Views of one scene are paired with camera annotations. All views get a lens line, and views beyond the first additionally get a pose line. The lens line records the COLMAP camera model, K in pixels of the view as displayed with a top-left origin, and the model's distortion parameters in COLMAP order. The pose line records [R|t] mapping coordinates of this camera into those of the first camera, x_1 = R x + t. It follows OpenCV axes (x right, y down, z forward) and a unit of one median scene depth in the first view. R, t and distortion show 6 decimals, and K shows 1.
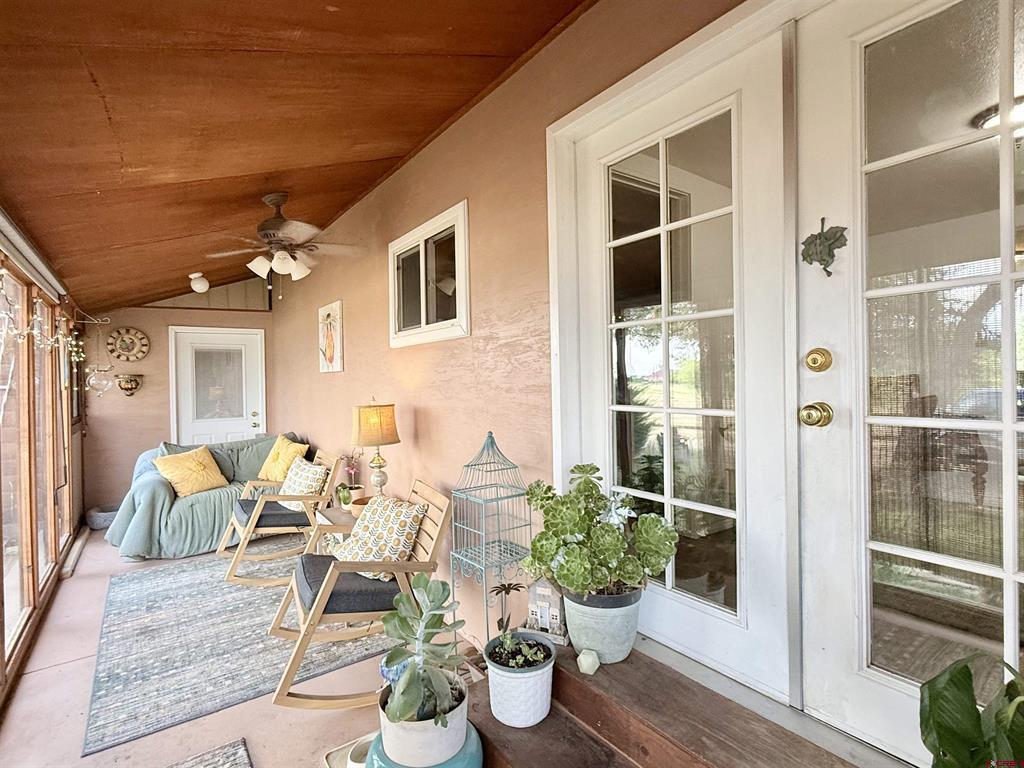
lens RADIAL K [[510.1, 0, 513.7], [0, 510.1, 376.1], [0, 0, 1]] dist [-0.000790, -0.000044]
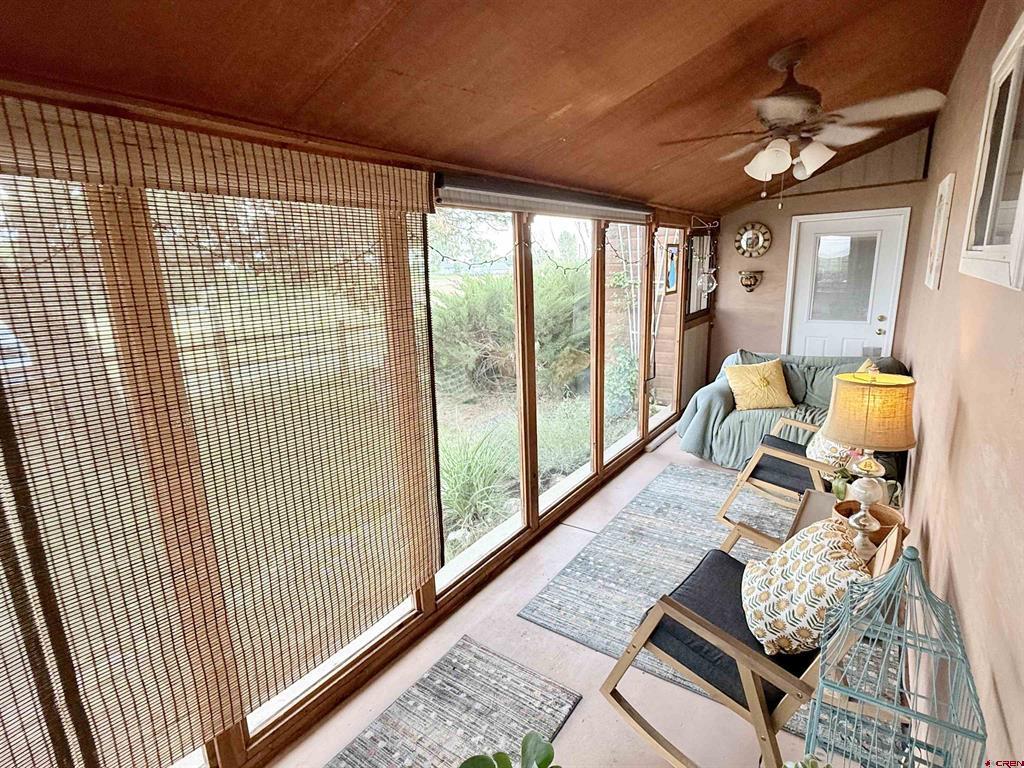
lens RADIAL K [[510.1, 0, 509.3], [0, 510.1, 378.4], [0, 0, 1]] dist [-0.000790, -0.000044]
pose [[0.321936, 0.210795, -0.922997, 0.104167], [0.040698, 0.970916, 0.235934, -0.071383], [0.945886, -0.113520, 0.303994, 0.269747]]
